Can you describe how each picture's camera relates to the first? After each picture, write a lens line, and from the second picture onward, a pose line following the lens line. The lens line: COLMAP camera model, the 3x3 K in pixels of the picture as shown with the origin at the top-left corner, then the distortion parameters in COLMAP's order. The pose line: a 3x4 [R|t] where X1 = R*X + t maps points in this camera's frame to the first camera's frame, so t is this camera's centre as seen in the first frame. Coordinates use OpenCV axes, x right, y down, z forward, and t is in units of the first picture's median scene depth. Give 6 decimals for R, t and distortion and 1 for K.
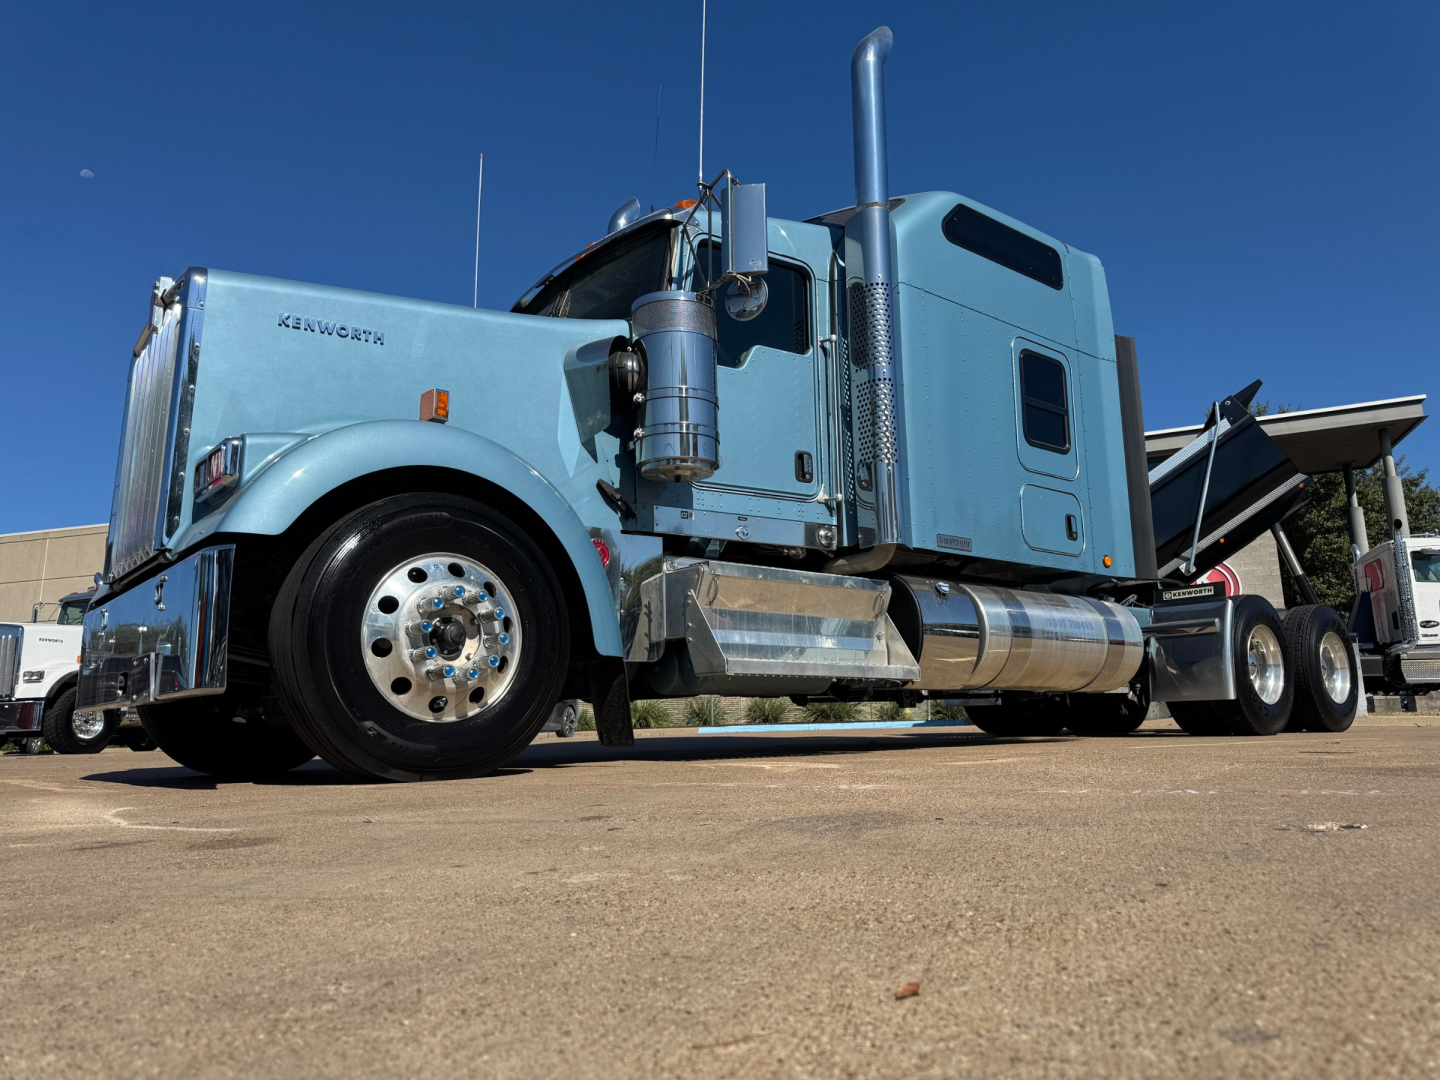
lens RADIAL K [[1021.5, 0, 727.2], [0, 1021.5, 538.4], [0, 0, 1]] dist [0.023982, -0.025991]
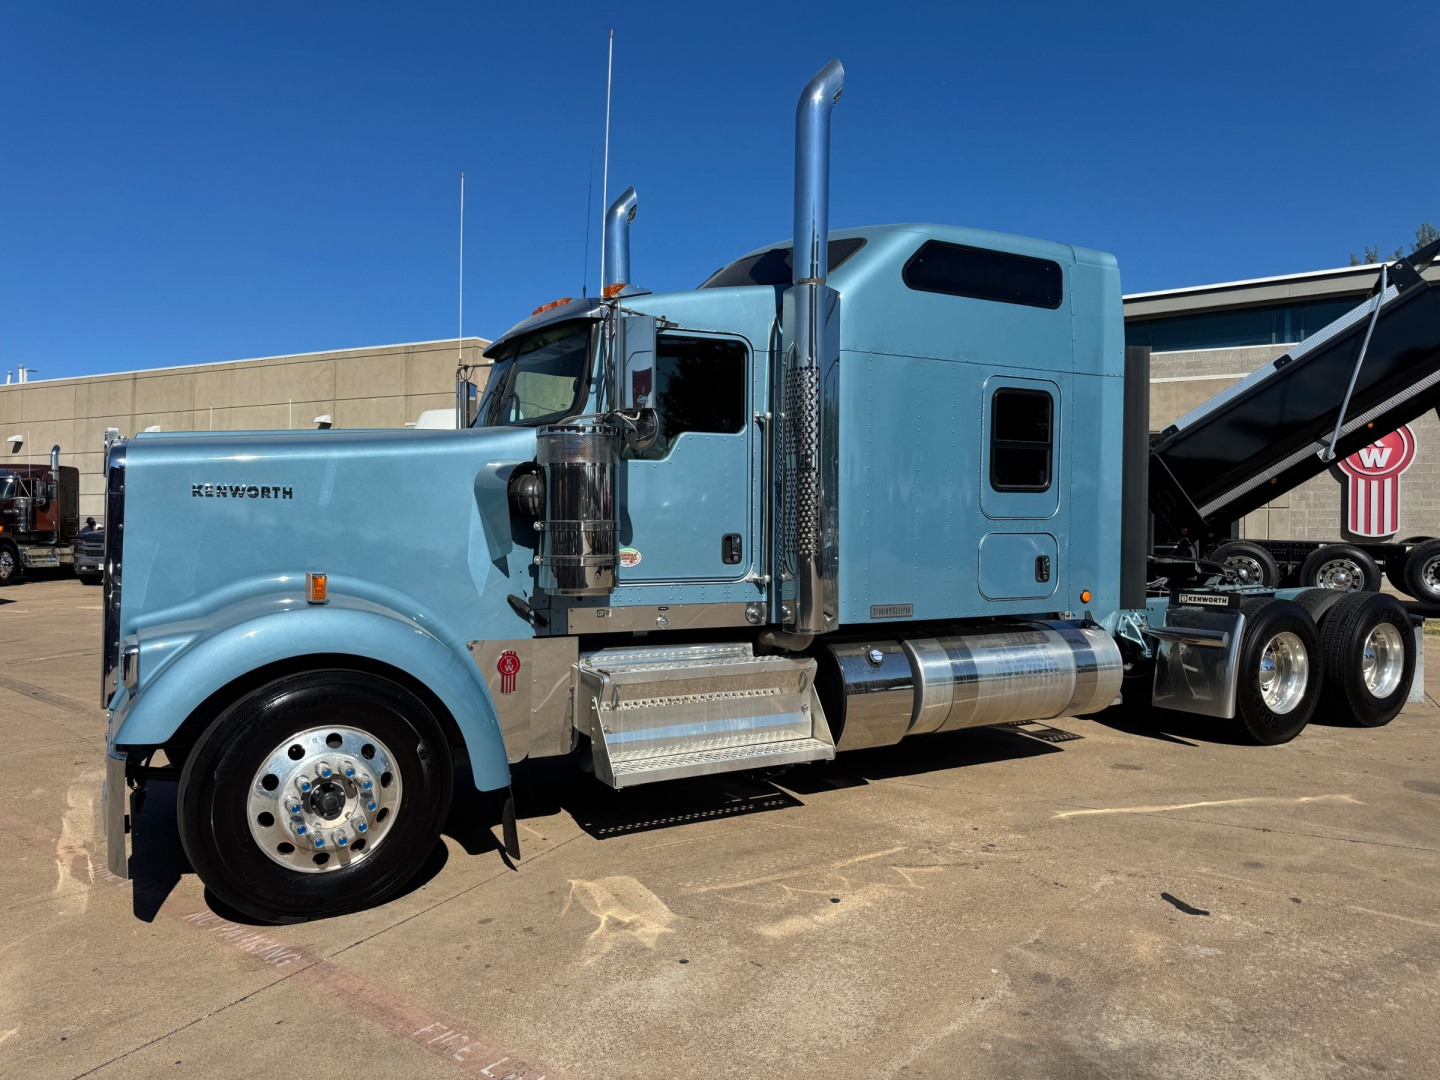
lens RADIAL K [[1021.5, 0, 724.3], [0, 1021.5, 540.2], [0, 0, 1]] dist [0.023982, -0.025991]
pose [[0.985956, 0.030297, -0.164233, 0.233229], [0.003622, 0.979296, 0.202400, -0.283109], [0.166965, -0.200153, 0.965433, 0.009040]]
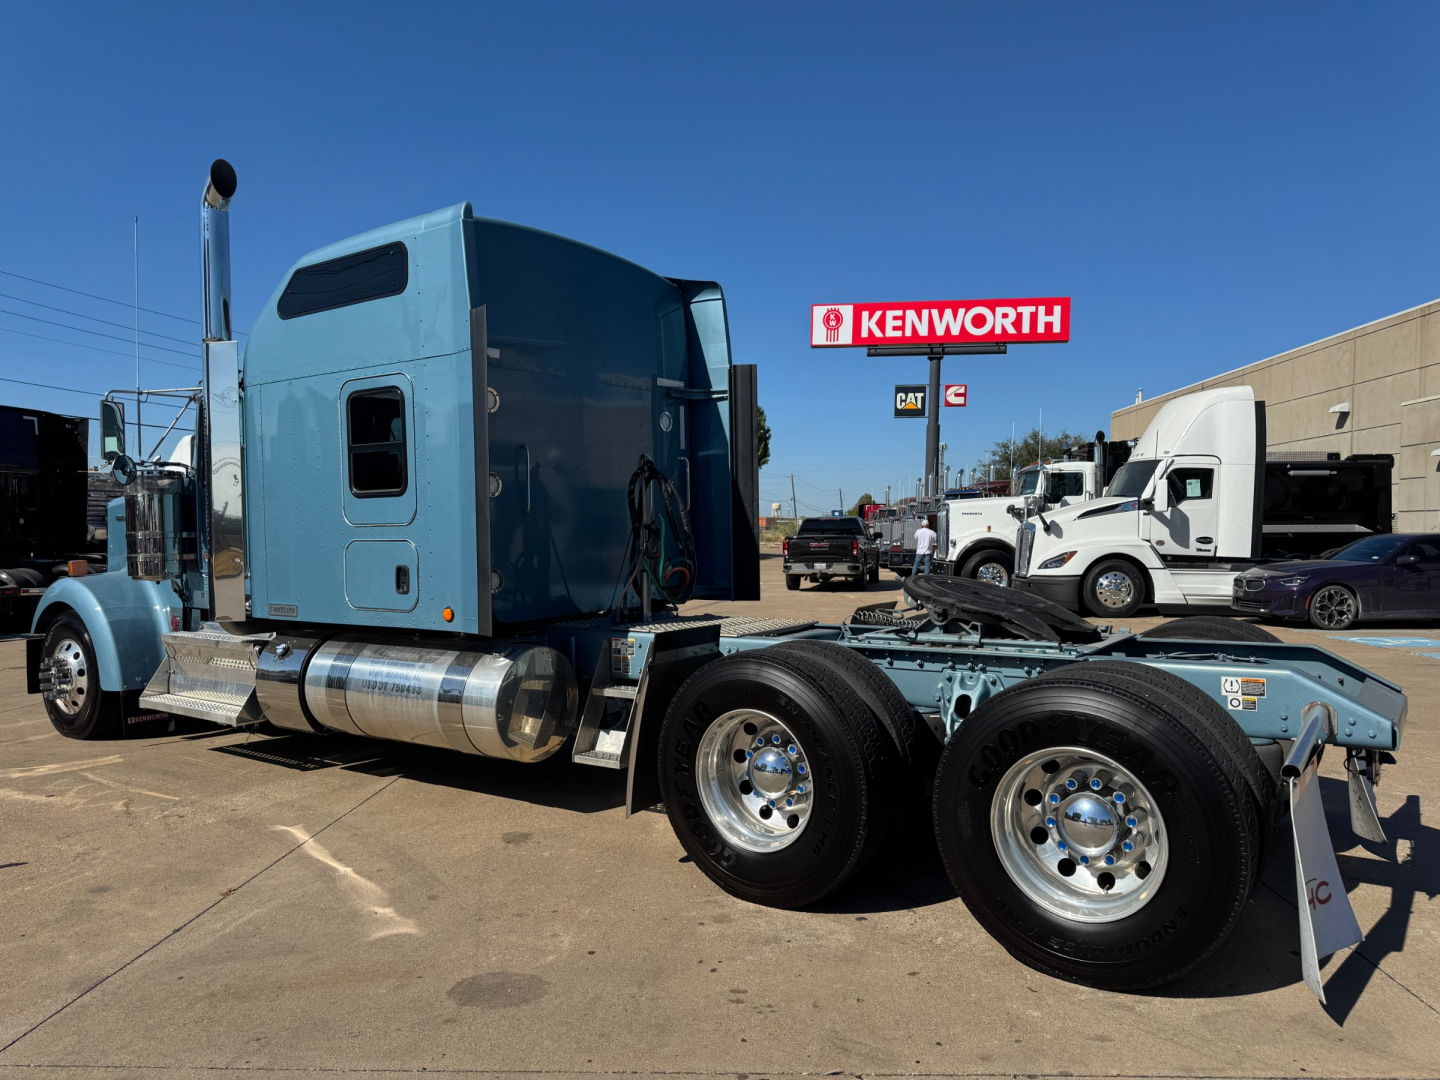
lens RADIAL K [[1021.5, 0, 717.9], [0, 1021.5, 546.8], [0, 0, 1]] dist [0.023982, -0.025991]
pose [[0.254043, 0.036322, -0.966511, 1.521841], [0.183973, 0.979236, 0.085157, -0.076786], [0.949535, -0.199446, 0.242086, 1.254290]]
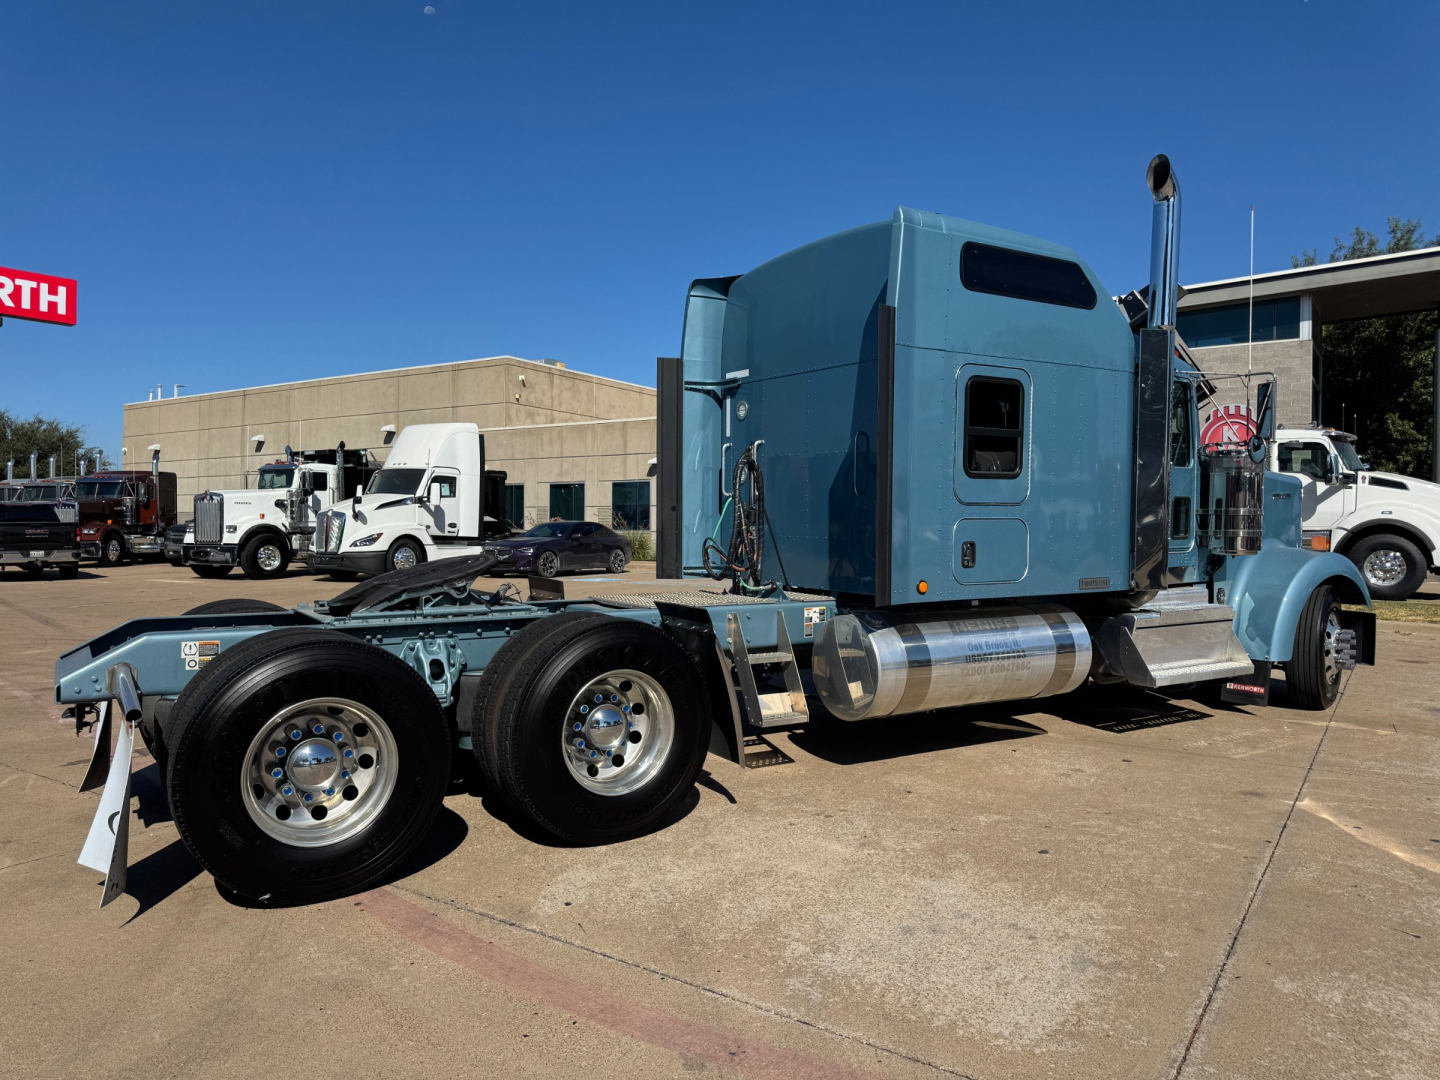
lens RADIAL K [[1021.5, 0, 727.3], [0, 1021.5, 534.4], [0, 0, 1]] dist [0.023982, -0.025991]
pose [[0.957458, 0.026767, -0.287327, 1.364211], [0.032932, 0.979049, 0.200946, -0.411712], [0.286686, -0.201859, 0.936517, -0.597007]]
